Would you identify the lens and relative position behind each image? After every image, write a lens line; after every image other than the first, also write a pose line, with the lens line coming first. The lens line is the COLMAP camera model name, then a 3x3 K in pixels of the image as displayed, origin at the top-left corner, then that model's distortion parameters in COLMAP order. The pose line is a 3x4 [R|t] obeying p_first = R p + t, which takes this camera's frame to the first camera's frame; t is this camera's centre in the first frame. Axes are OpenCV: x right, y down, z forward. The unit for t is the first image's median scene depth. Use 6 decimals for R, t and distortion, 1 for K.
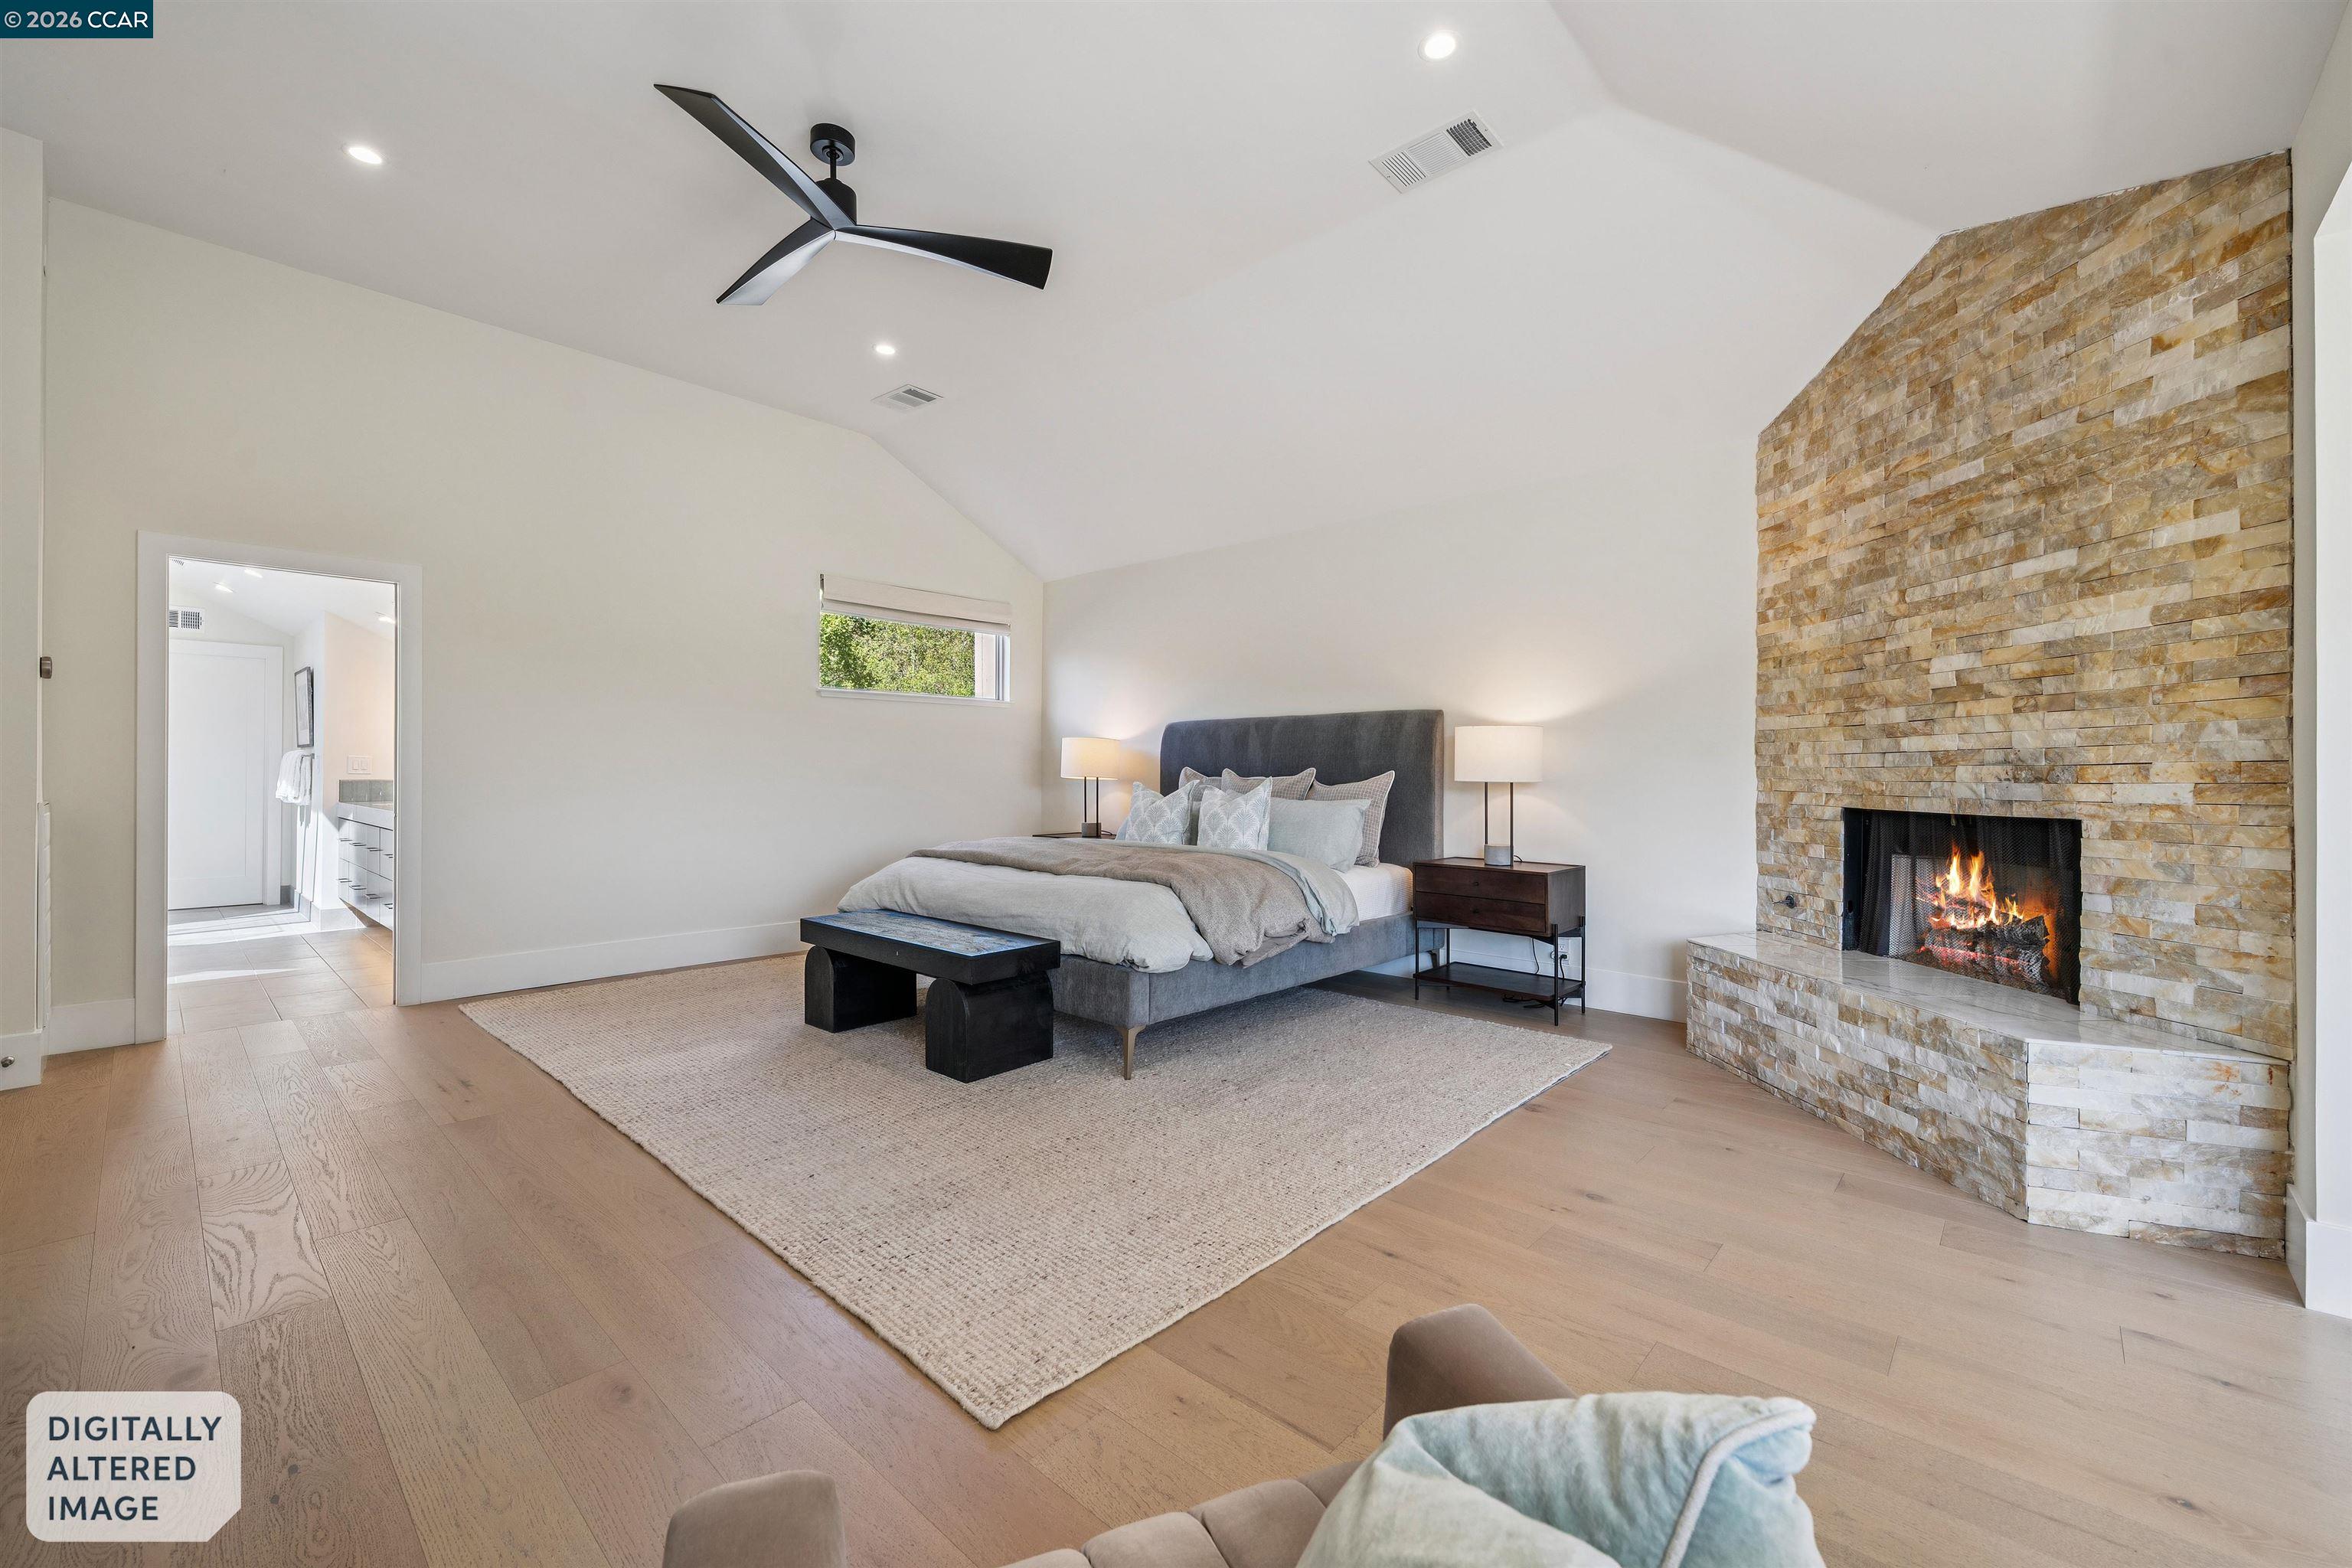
lens RADIAL K [[950.1, 0, 1175.4], [0, 950.1, 771.7], [0, 0, 1]] dist [-0.002326, -0.000099]
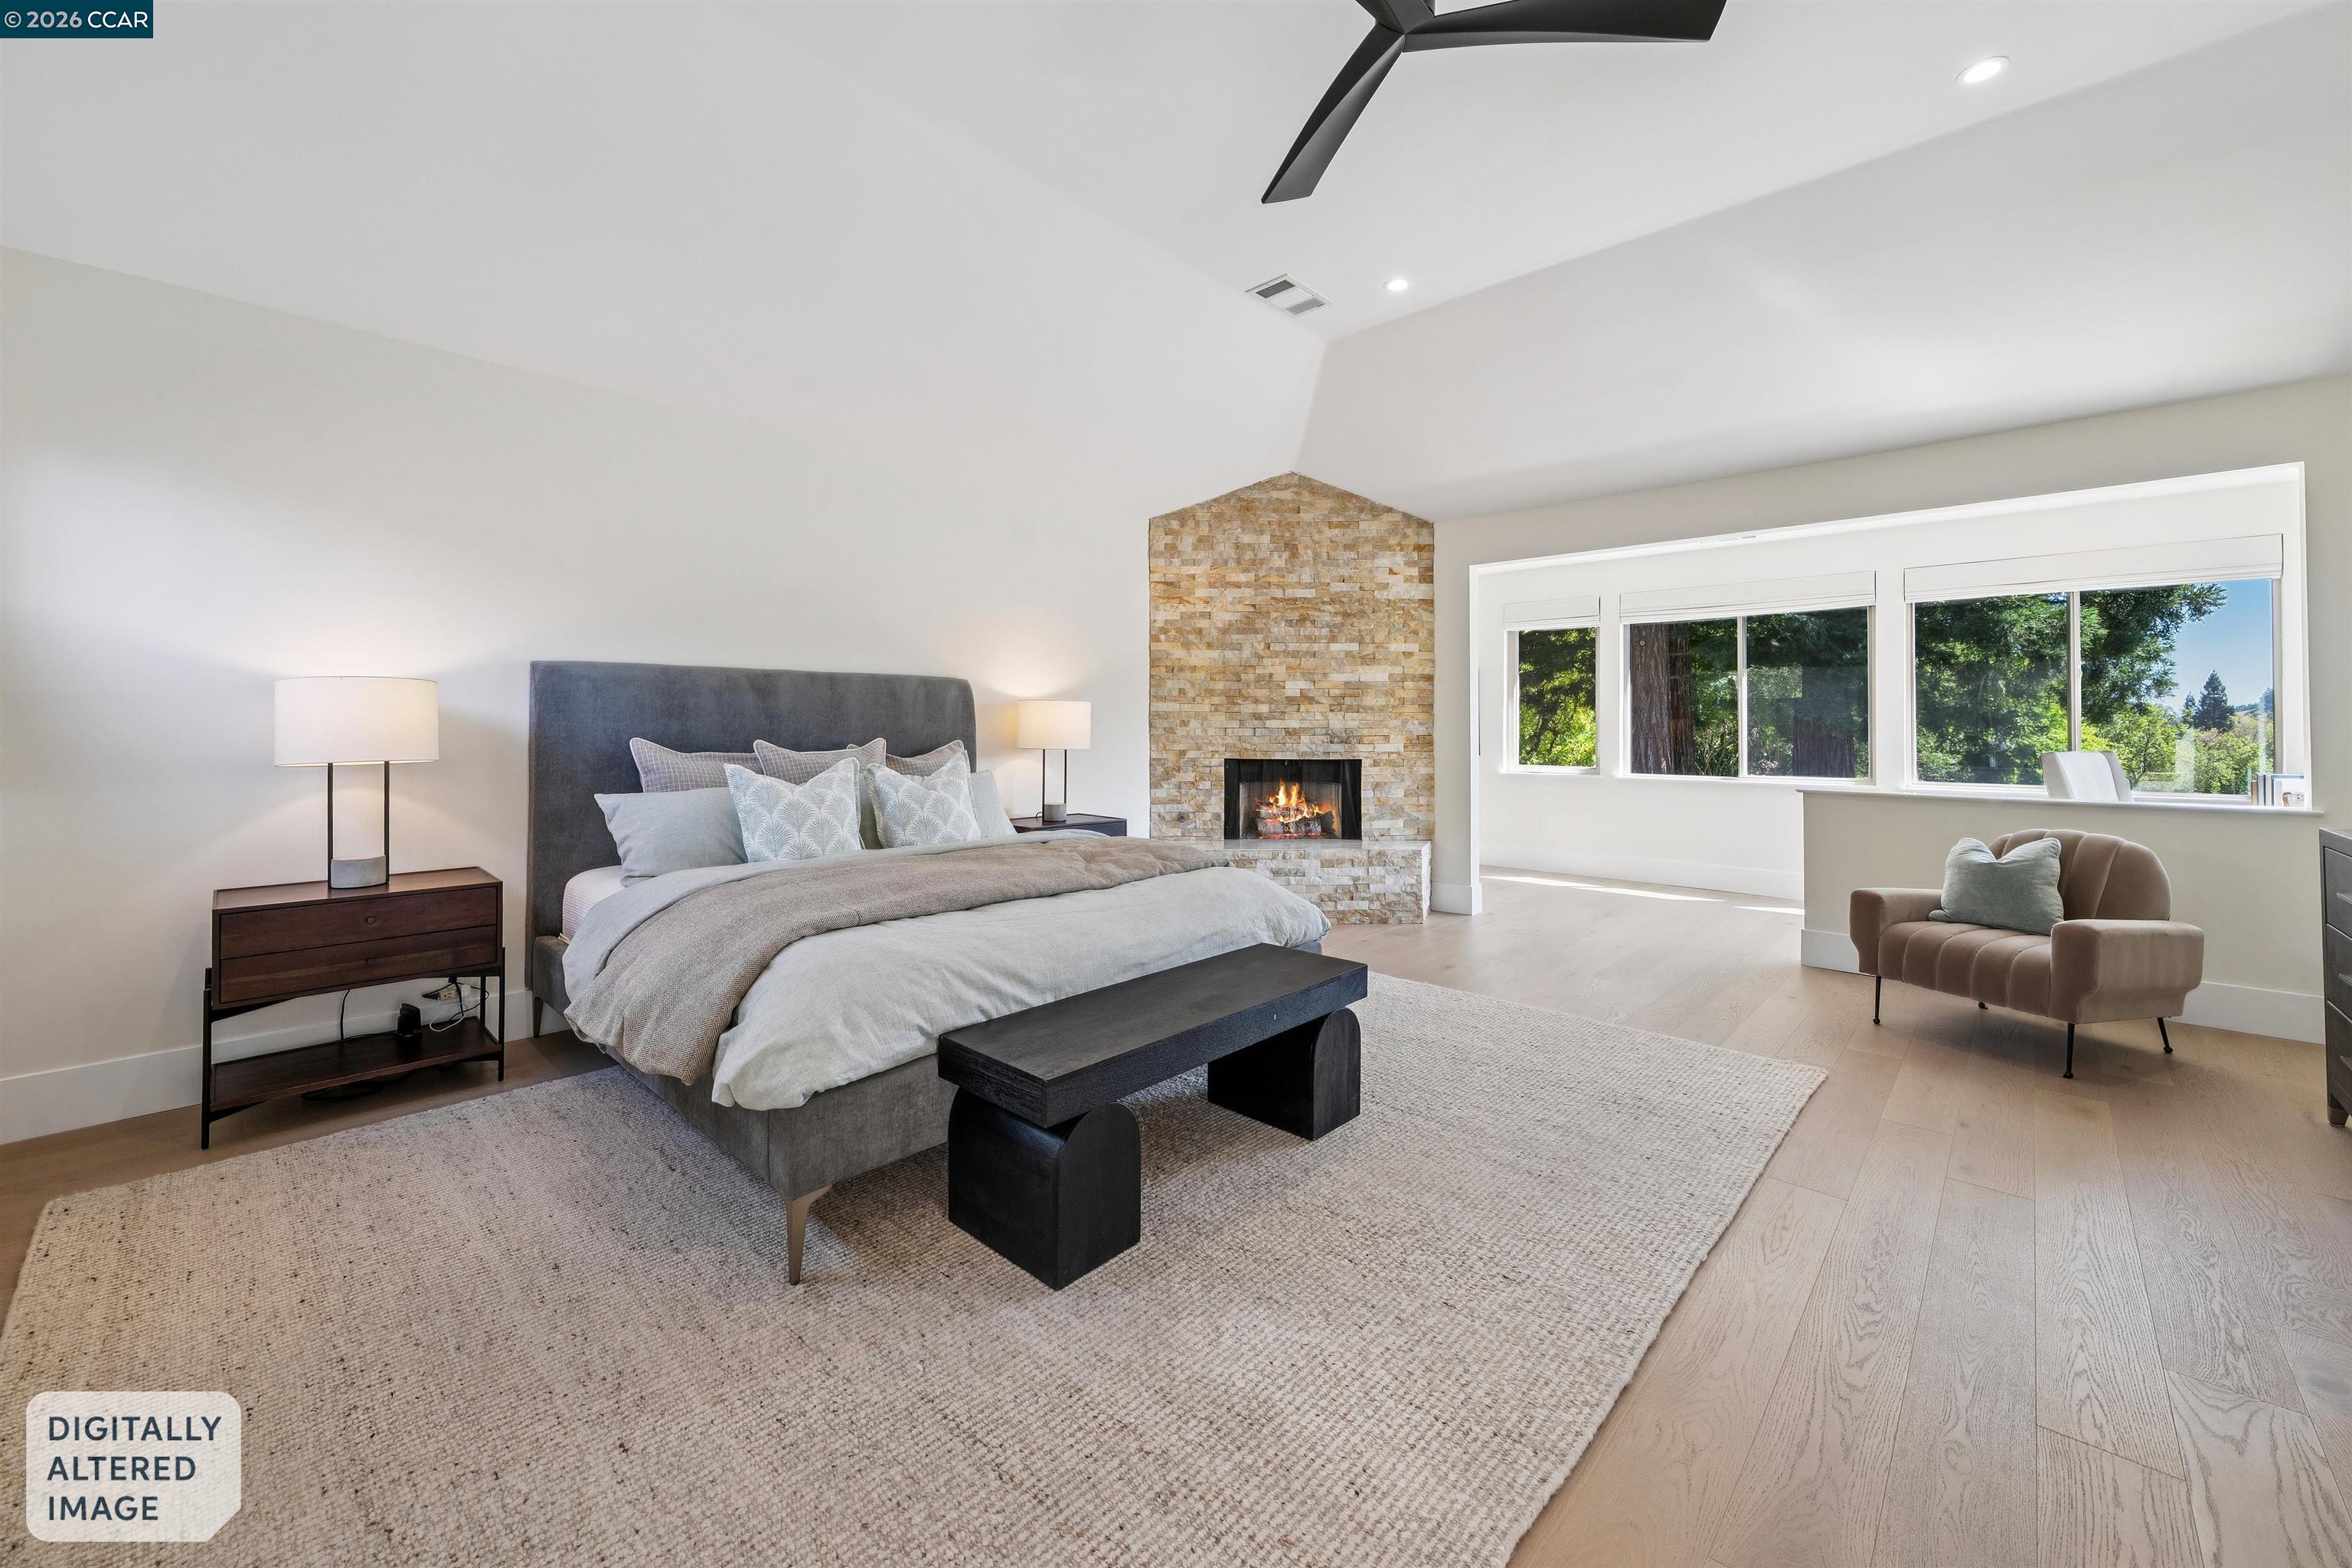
lens RADIAL K [[913.4, 0, 1176.8], [0, 913.4, 713.7], [0, 0, 1]] dist [-0.000469, 0.000072]
pose [[0.006694, 0.010440, 0.999923, -1.156802], [-0.005158, 0.999933, -0.010405, -0.031833], [-0.999964, -0.005088, 0.006747, 1.268119]]
